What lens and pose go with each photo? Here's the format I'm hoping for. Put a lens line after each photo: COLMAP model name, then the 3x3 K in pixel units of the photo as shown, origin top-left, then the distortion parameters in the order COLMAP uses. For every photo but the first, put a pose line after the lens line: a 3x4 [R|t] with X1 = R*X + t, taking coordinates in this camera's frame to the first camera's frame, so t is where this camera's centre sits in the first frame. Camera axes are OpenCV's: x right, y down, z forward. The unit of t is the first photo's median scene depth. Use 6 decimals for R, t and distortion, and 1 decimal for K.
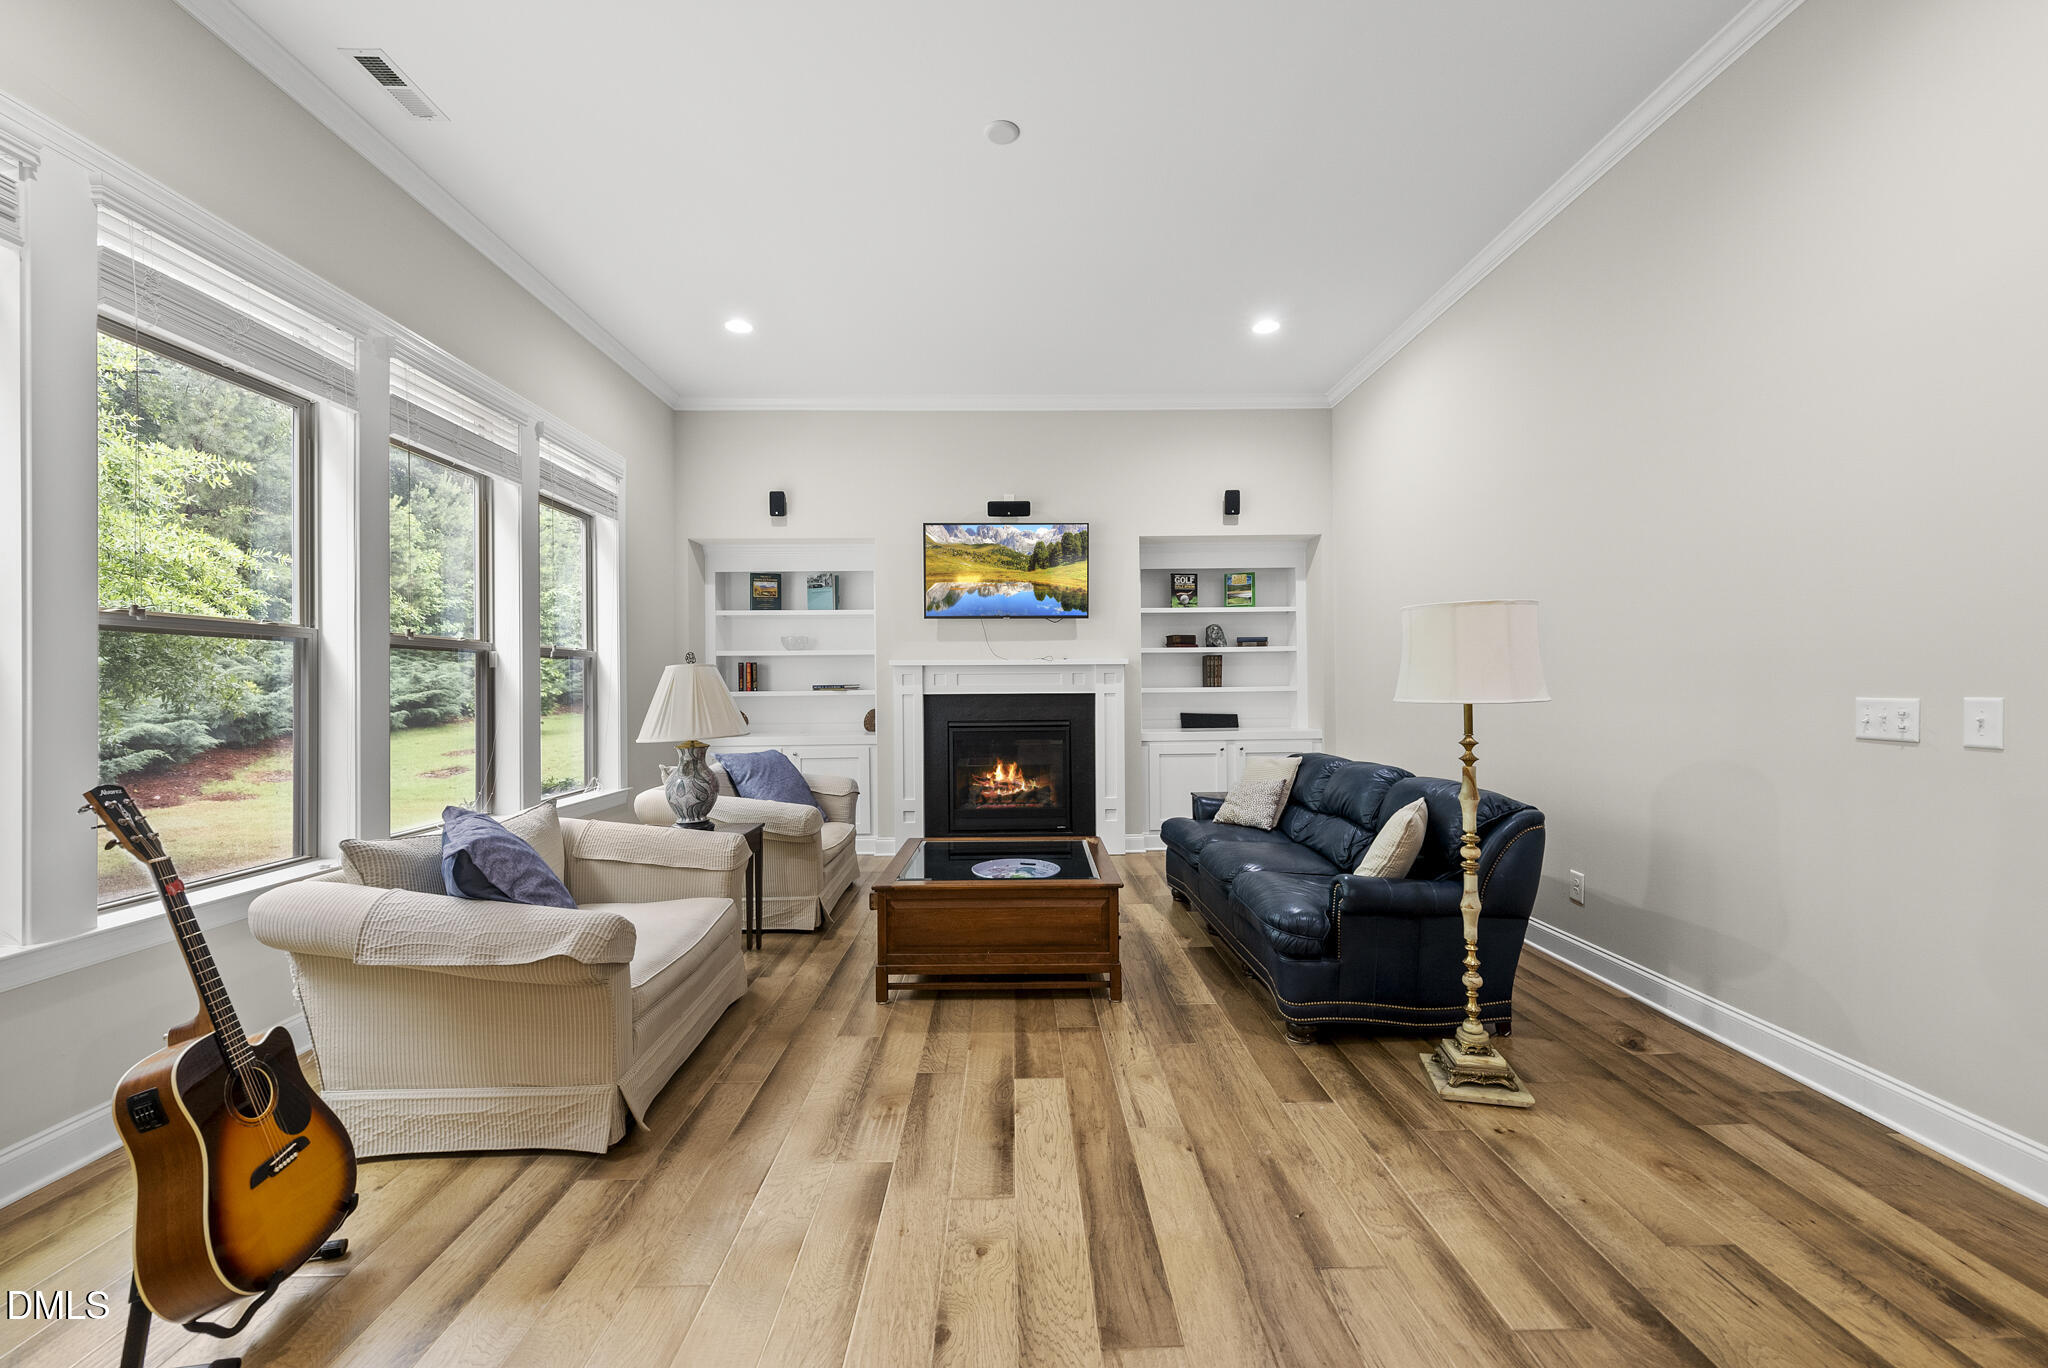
lens RADIAL K [[807.8, 0, 1026.1], [0, 807.8, 684.6], [0, 0, 1]] dist [-0.003689, 0.000671]
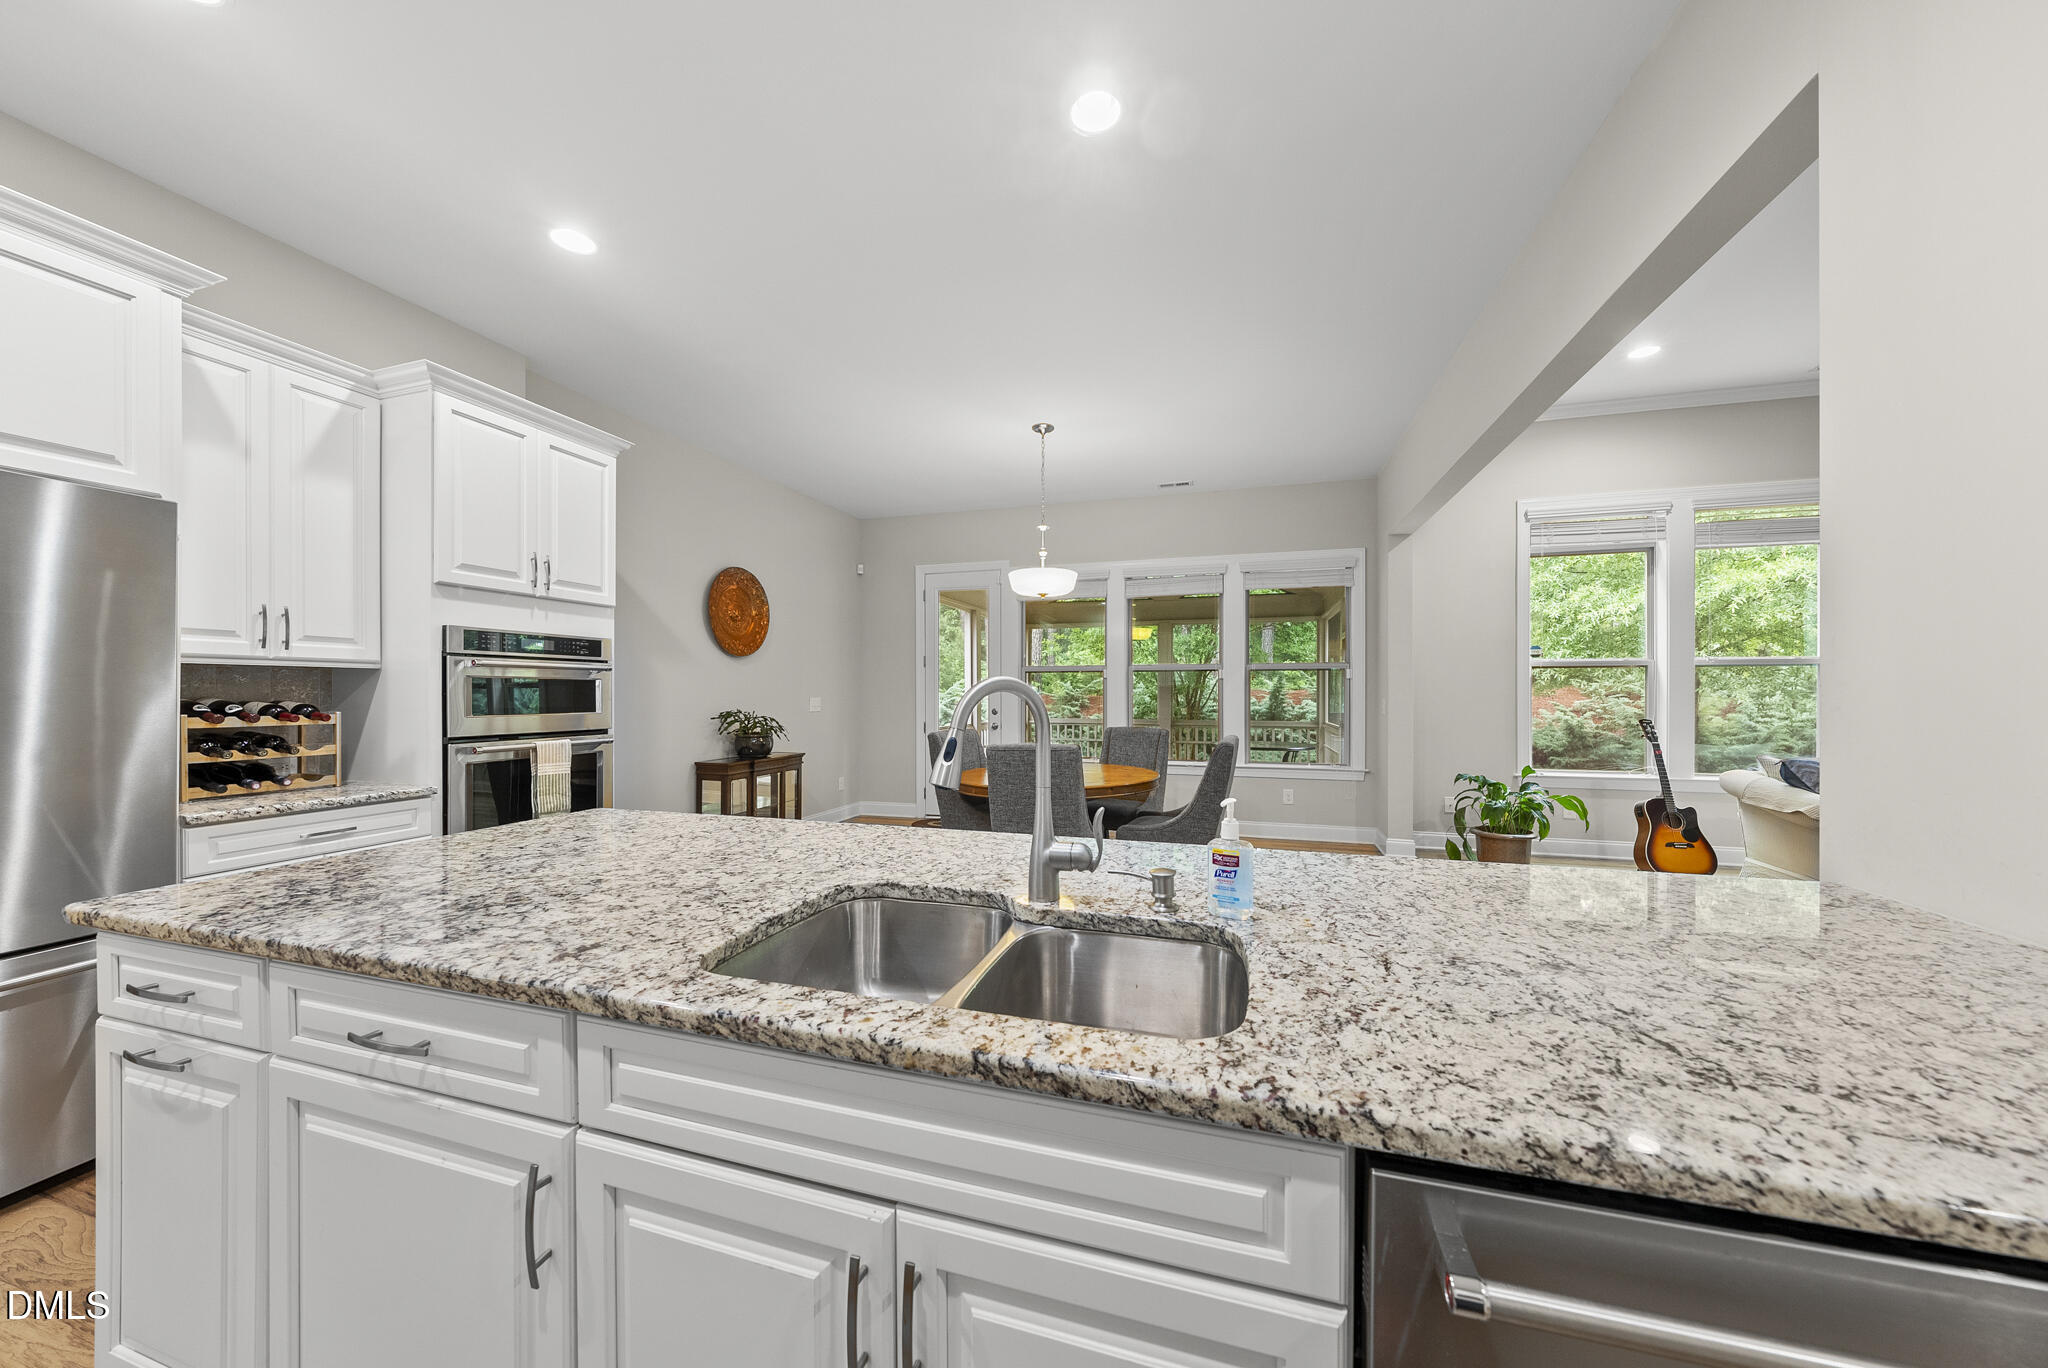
lens RADIAL K [[701.2, 0, 1027.6], [0, 701.2, 692.1], [0, 0, 1]] dist [-0.001734, 0.000051]
pose [[-0.306852, 0.008662, -0.951718, 1.320566], [0.006183, 0.999956, 0.007108, -0.014243], [0.951737, -0.003703, -0.306892, -0.301968]]
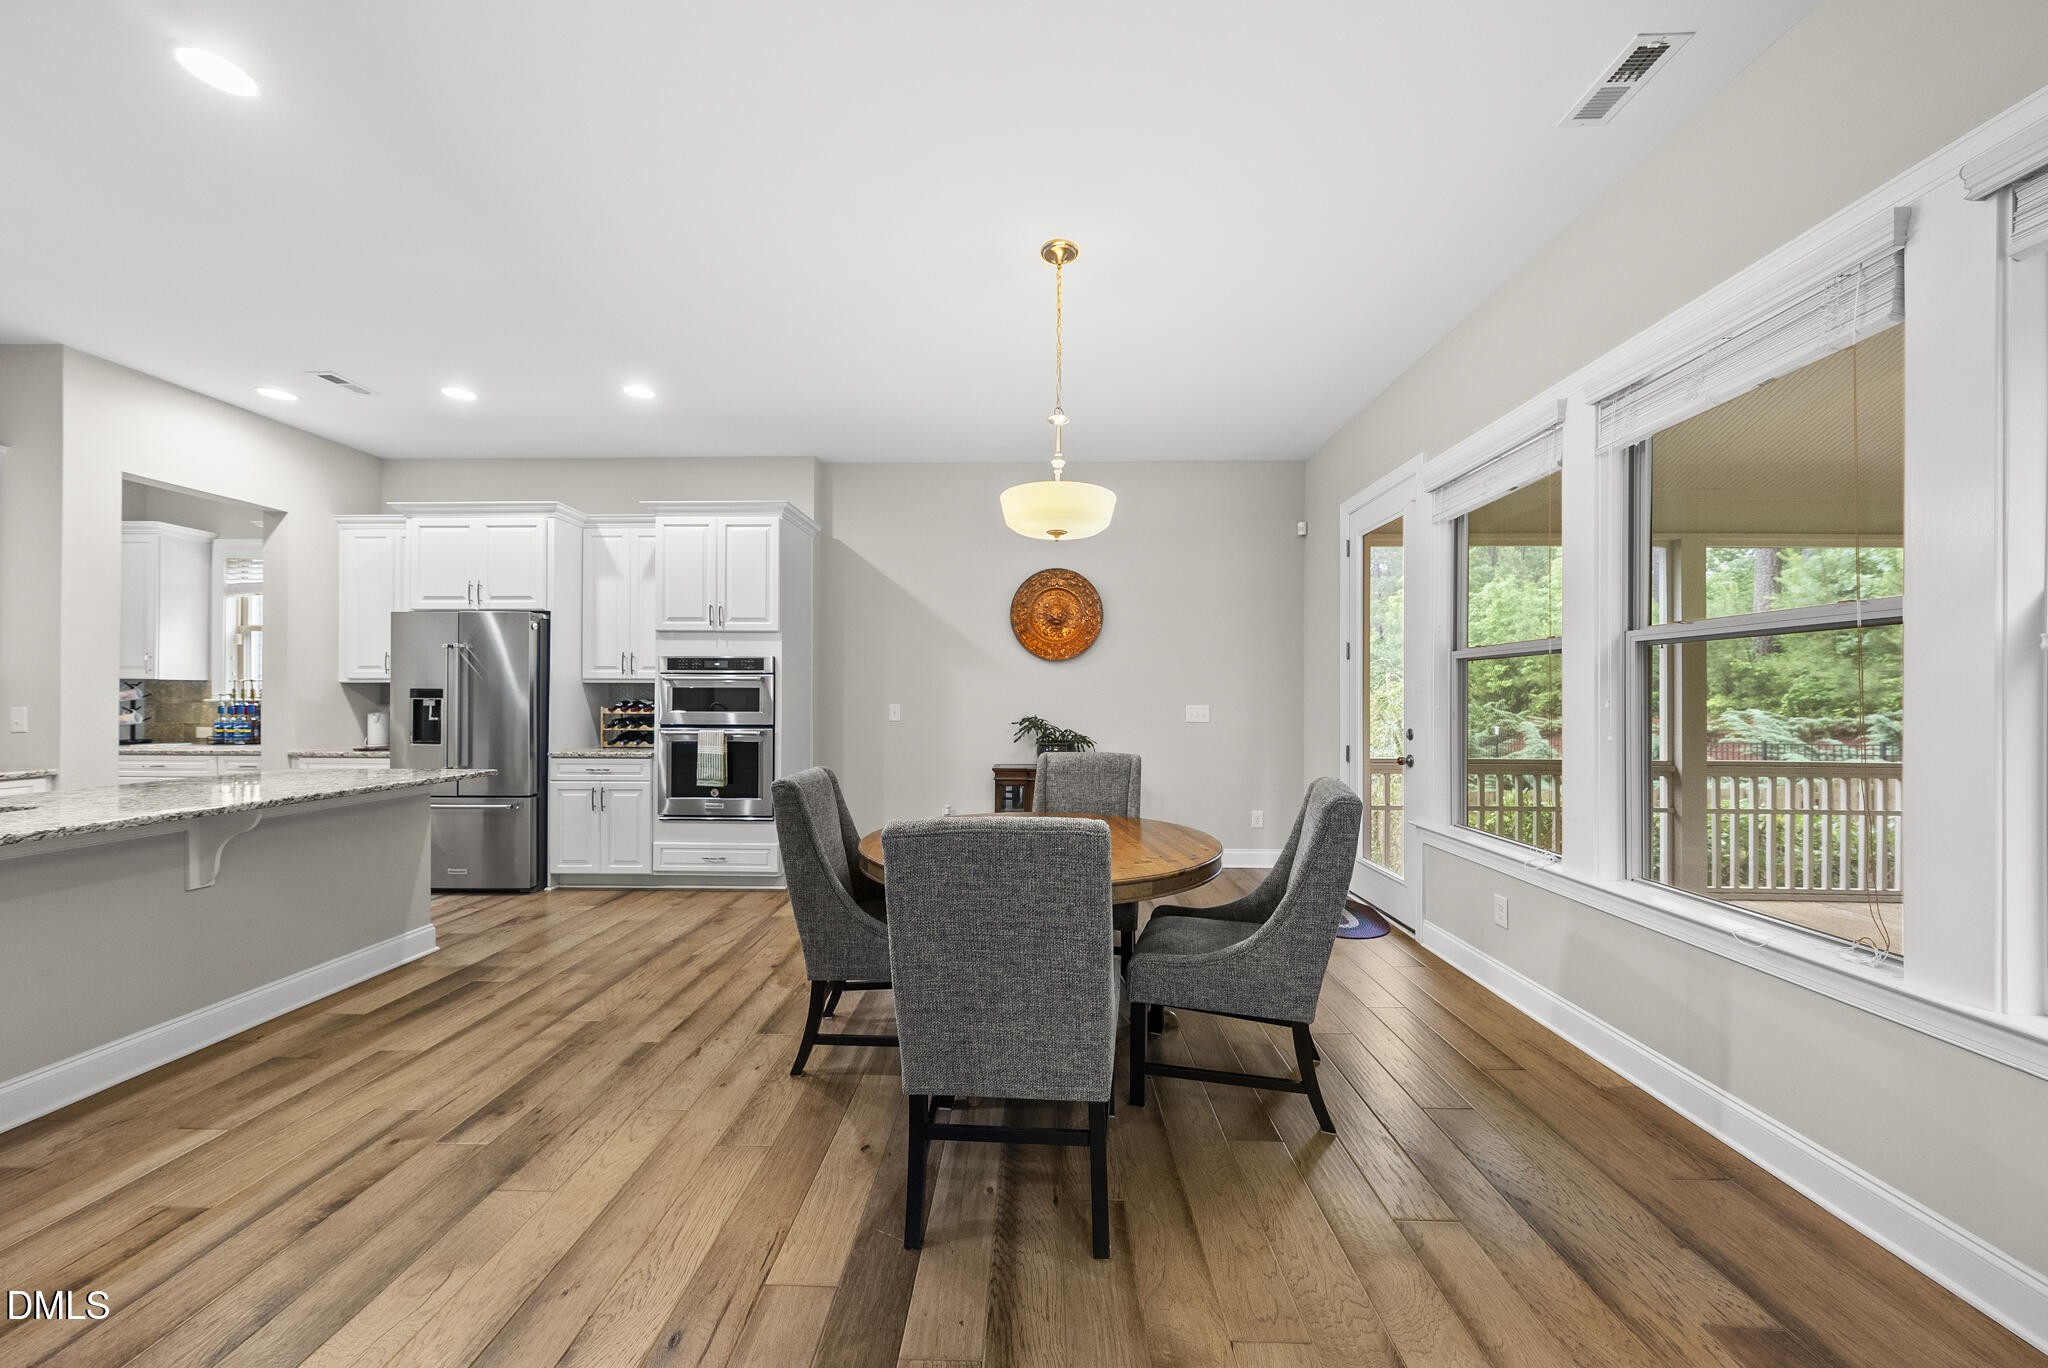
lens RADIAL K [[701.2, 0, 1028.8], [0, 701.2, 696.9], [0, 0, 1]] dist [-0.001734, 0.000051]
pose [[-0.999181, 0.005319, 0.040123, -0.198628], [0.005160, 0.999978, -0.004070, -0.000965], [-0.040144, -0.003859, -0.999186, 0.182521]]
